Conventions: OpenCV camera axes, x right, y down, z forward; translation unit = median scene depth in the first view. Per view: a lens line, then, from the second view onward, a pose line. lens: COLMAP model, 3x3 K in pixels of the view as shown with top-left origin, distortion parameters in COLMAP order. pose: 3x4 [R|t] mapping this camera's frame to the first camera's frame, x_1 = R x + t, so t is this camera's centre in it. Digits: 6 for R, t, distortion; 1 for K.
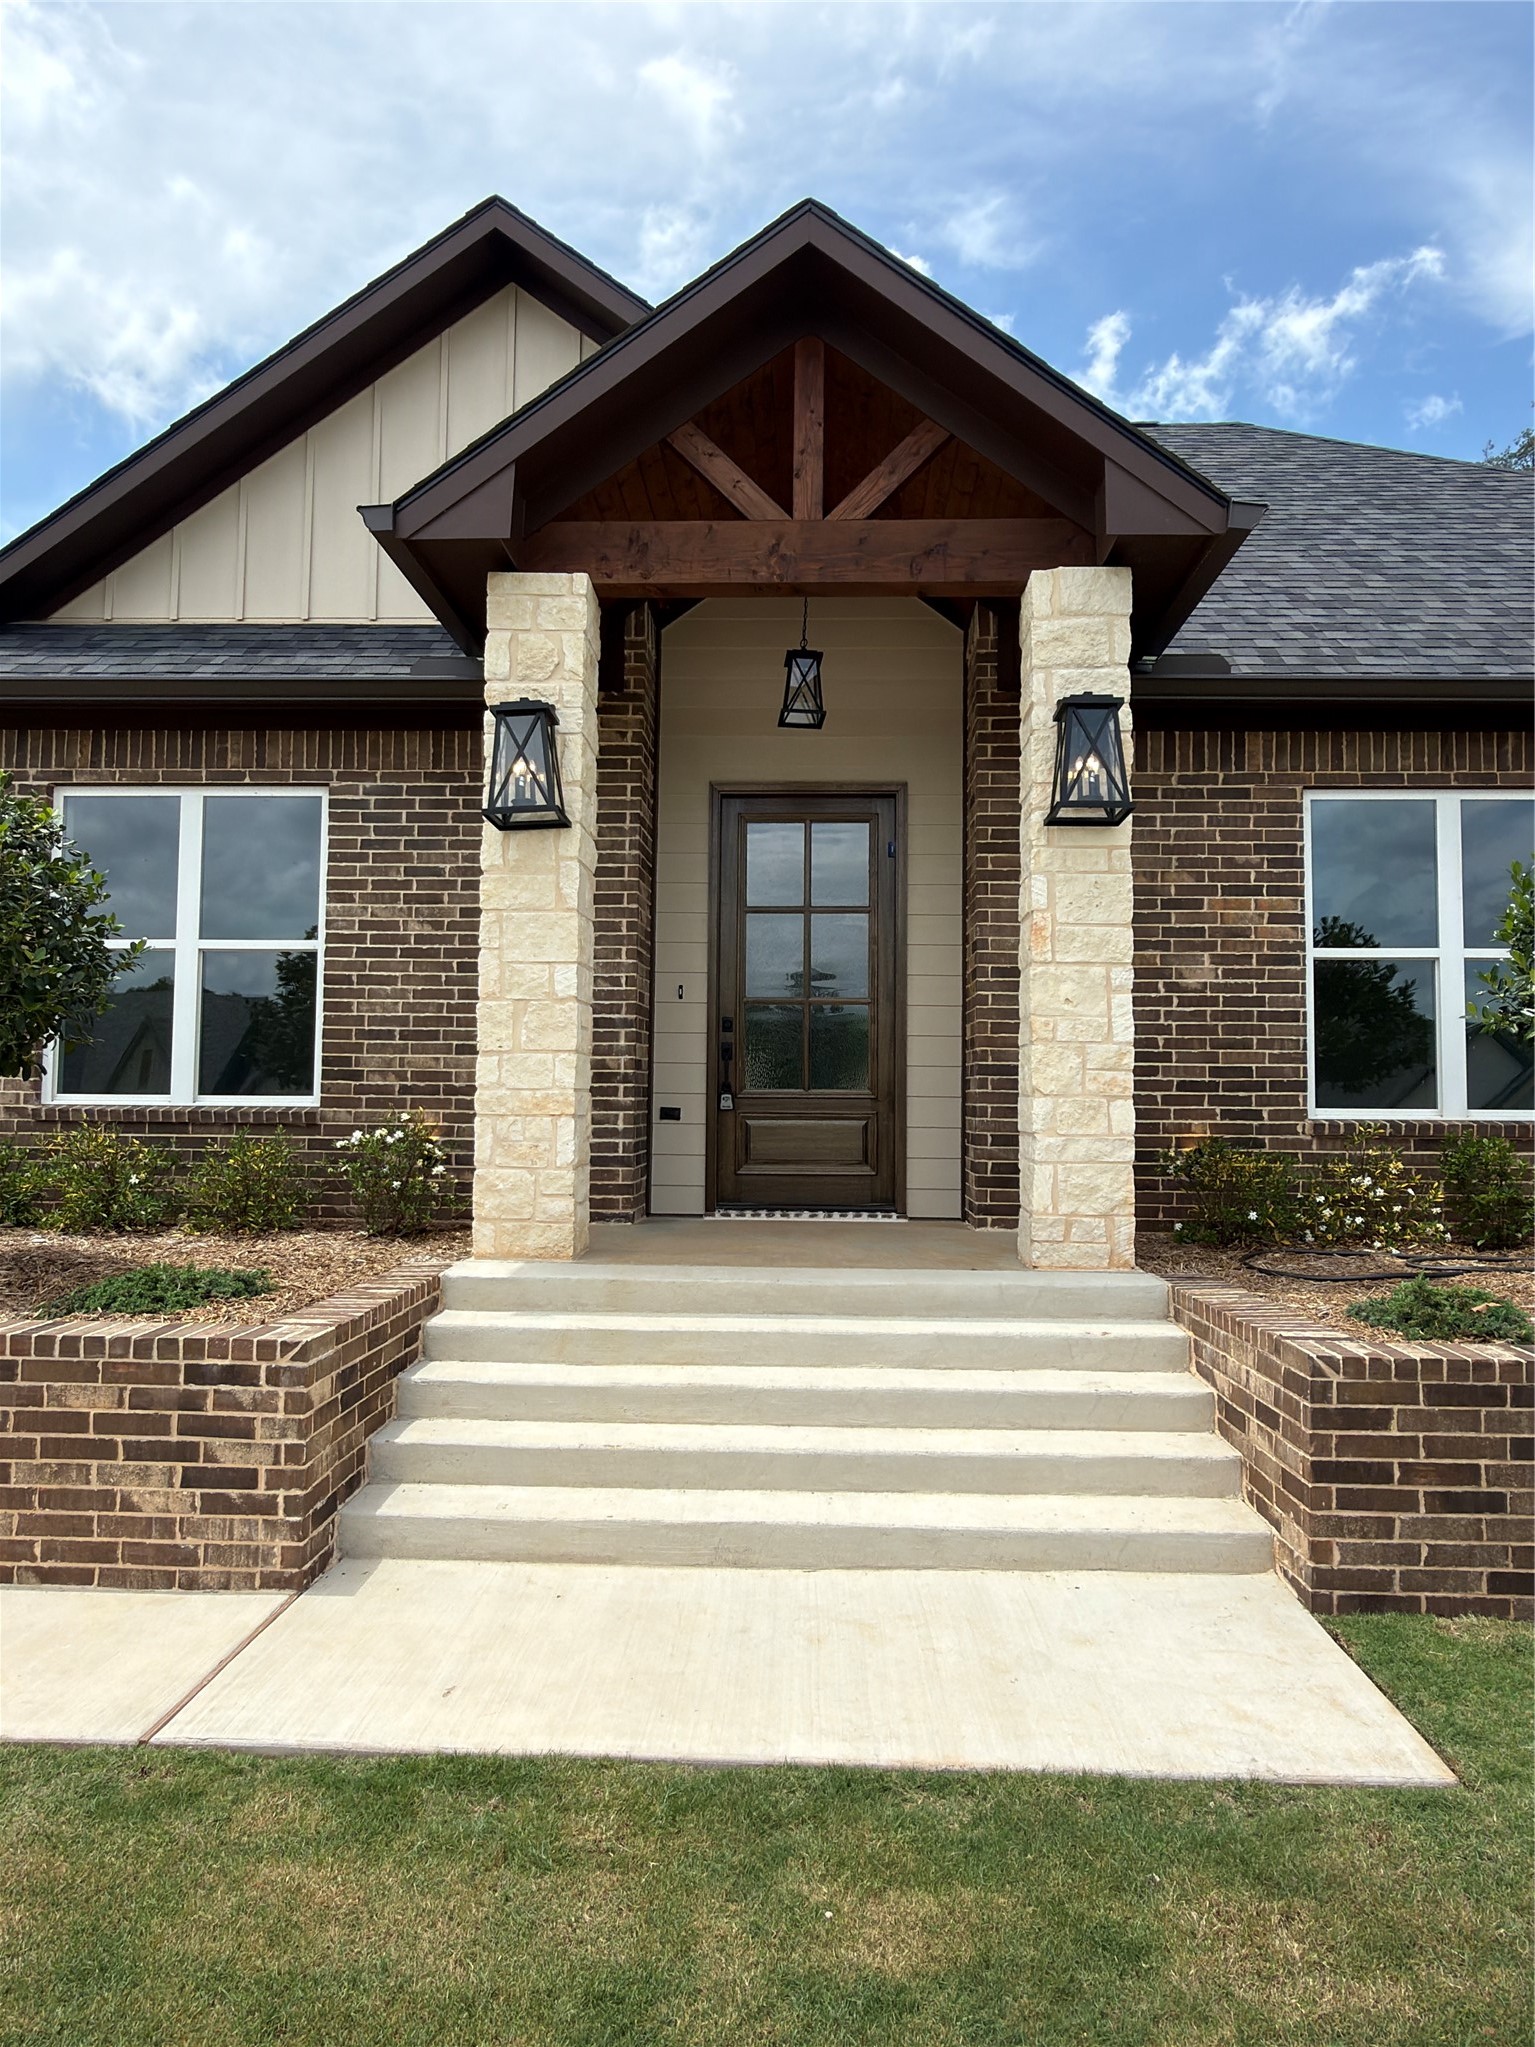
lens RADIAL K [[1320.0, 0, 775.5], [0, 1320.0, 1031.0], [0, 0, 1]] dist [-0.010659, -0.000598]
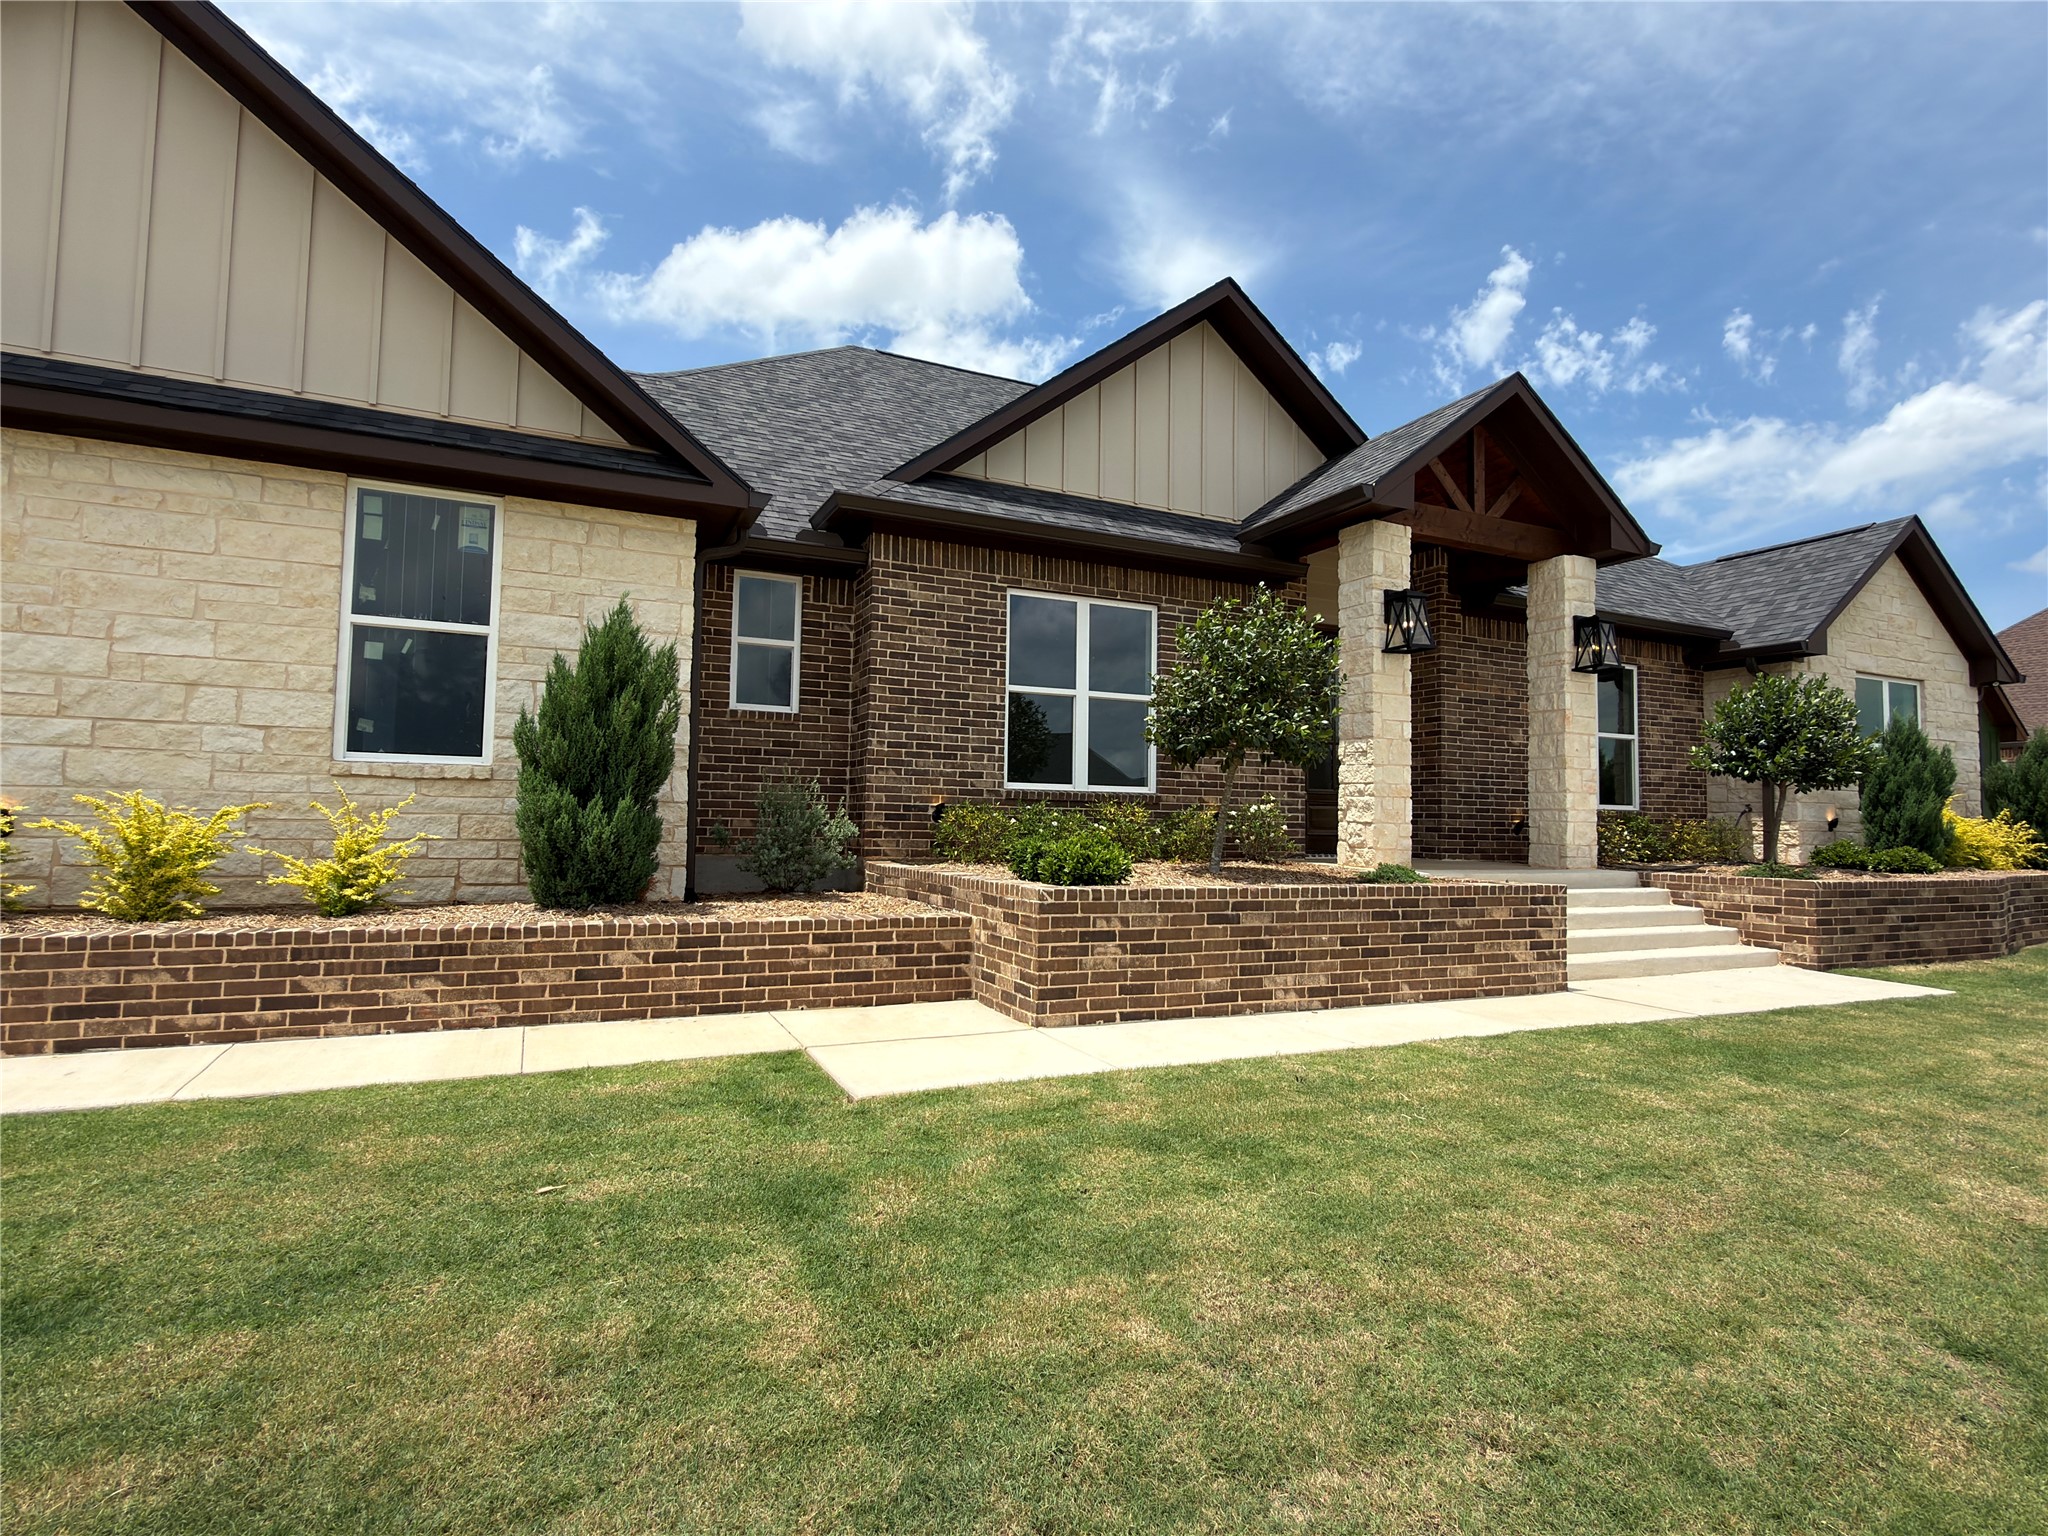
lens RADIAL K [[1040.6, 0, 1029.6], [0, 1040.6, 762.7], [0, 0, 1]] dist [0.001763, -0.001952]
pose [[0.894353, 0.031651, 0.446241, -1.115839], [-0.033917, 0.999420, -0.002910, 0.027596], [-0.446075, -0.012532, 0.894908, -0.133569]]
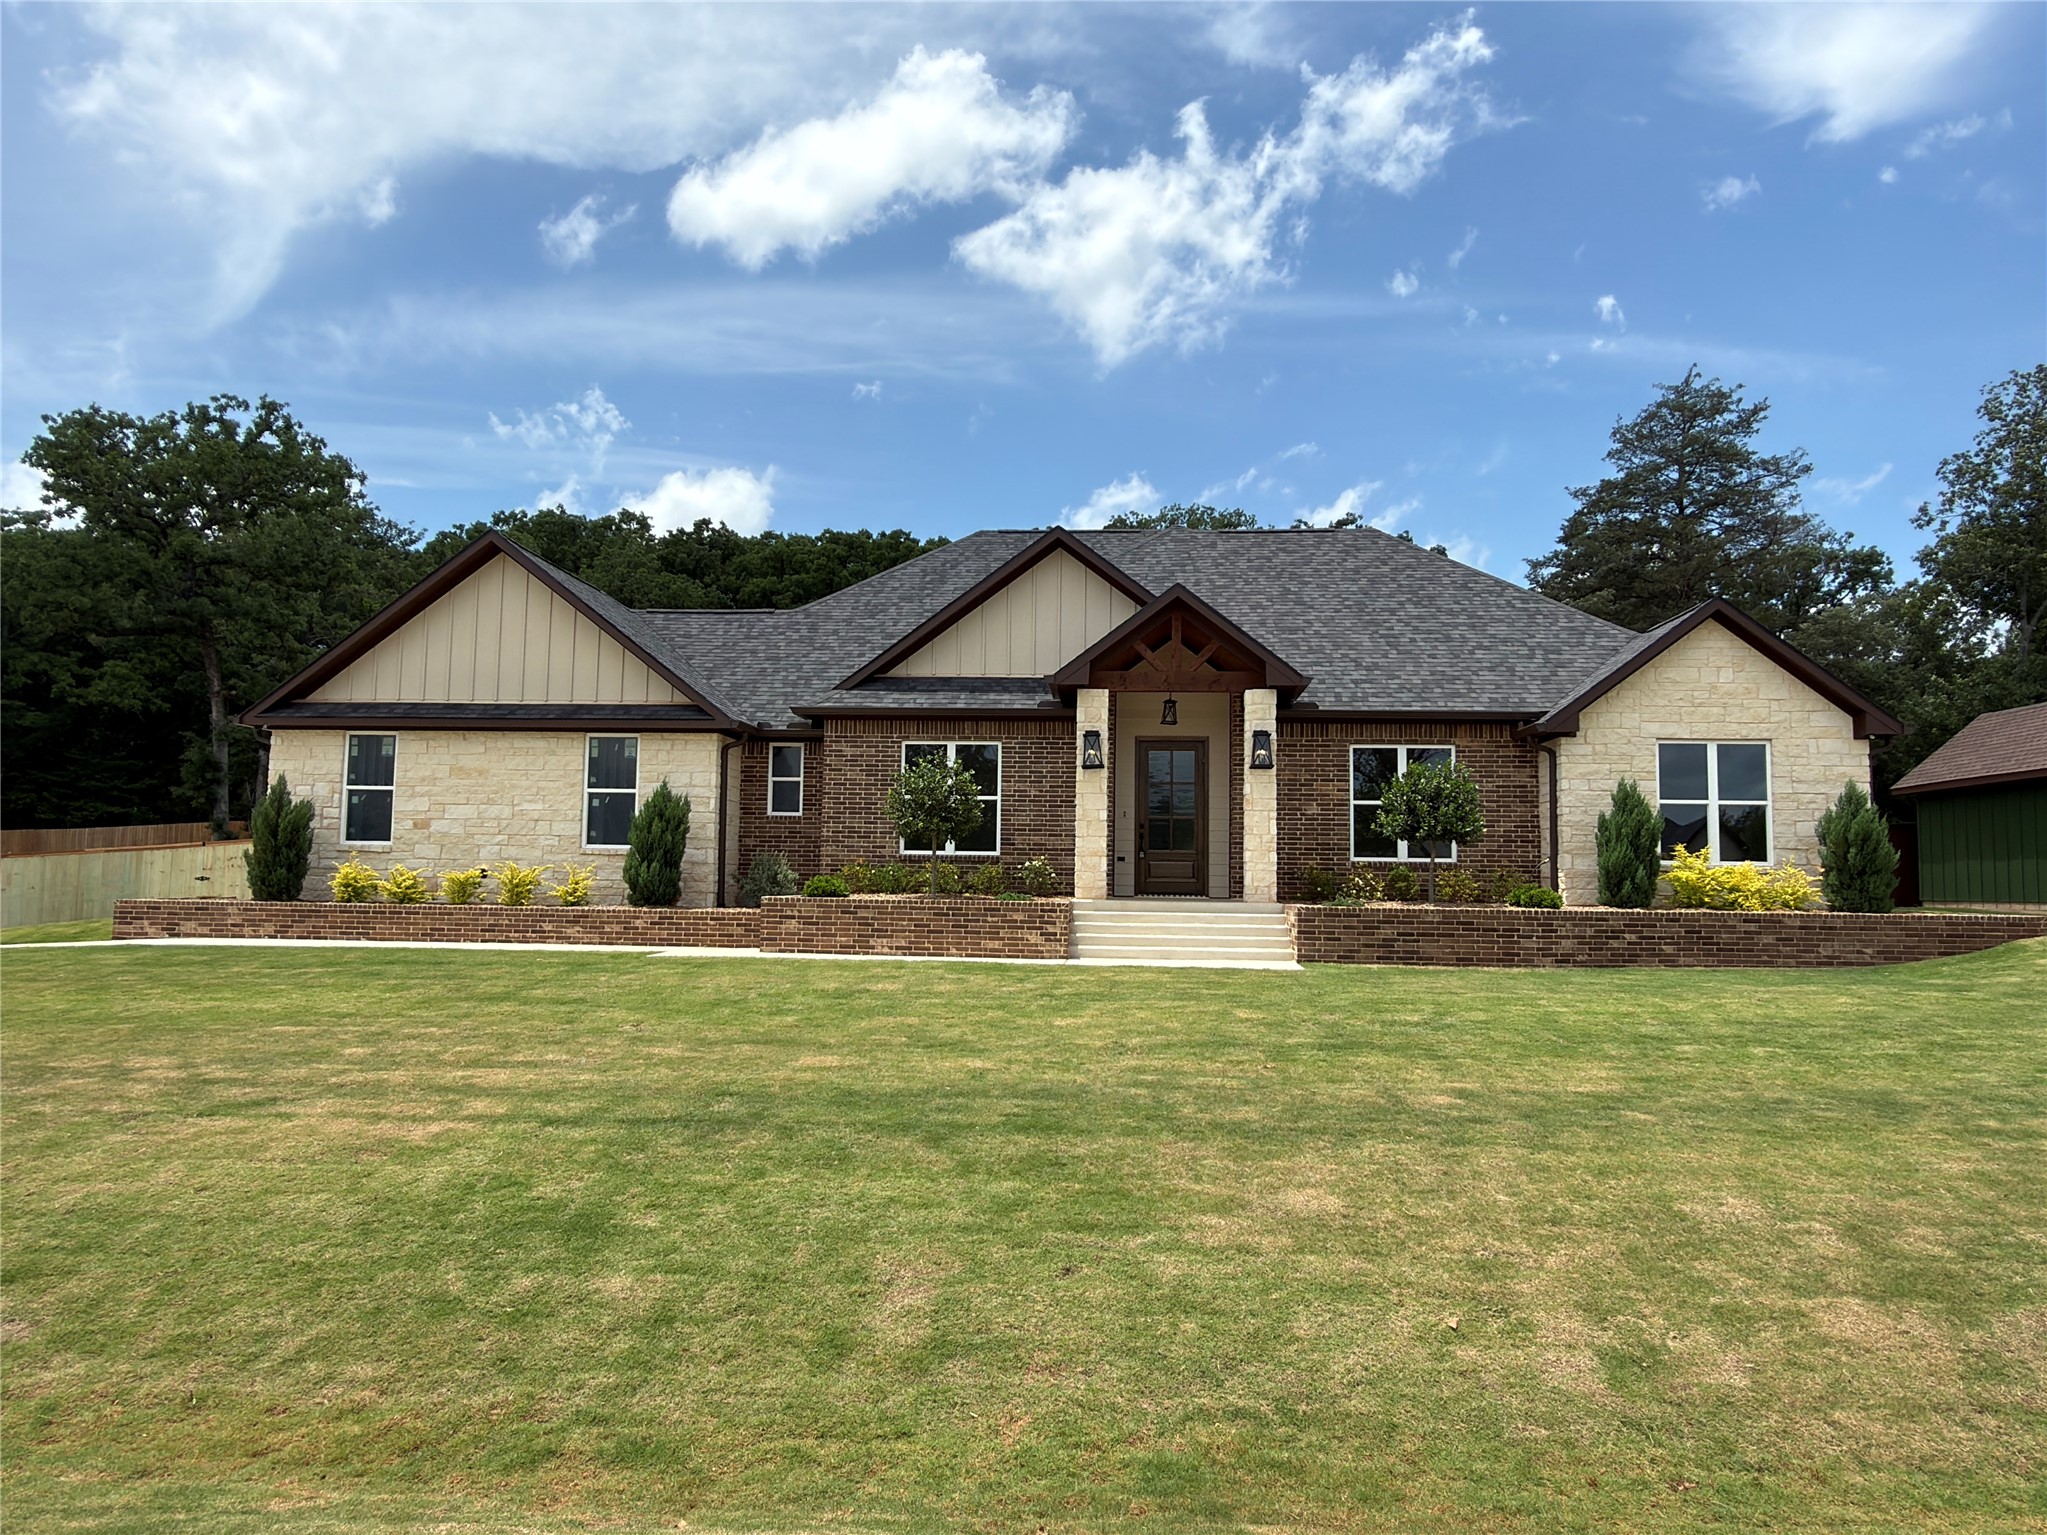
lens RADIAL K [[1320.0, 0, 1014.7], [0, 1320.0, 755.1], [0, 0, 1]] dist [-0.010659, -0.000598]
pose [[0.998922, 0.000260, -0.046414, -0.185763], [-0.002010, 0.999288, -0.037666, -0.051966], [0.046371, 0.037719, 0.998212, -1.863382]]
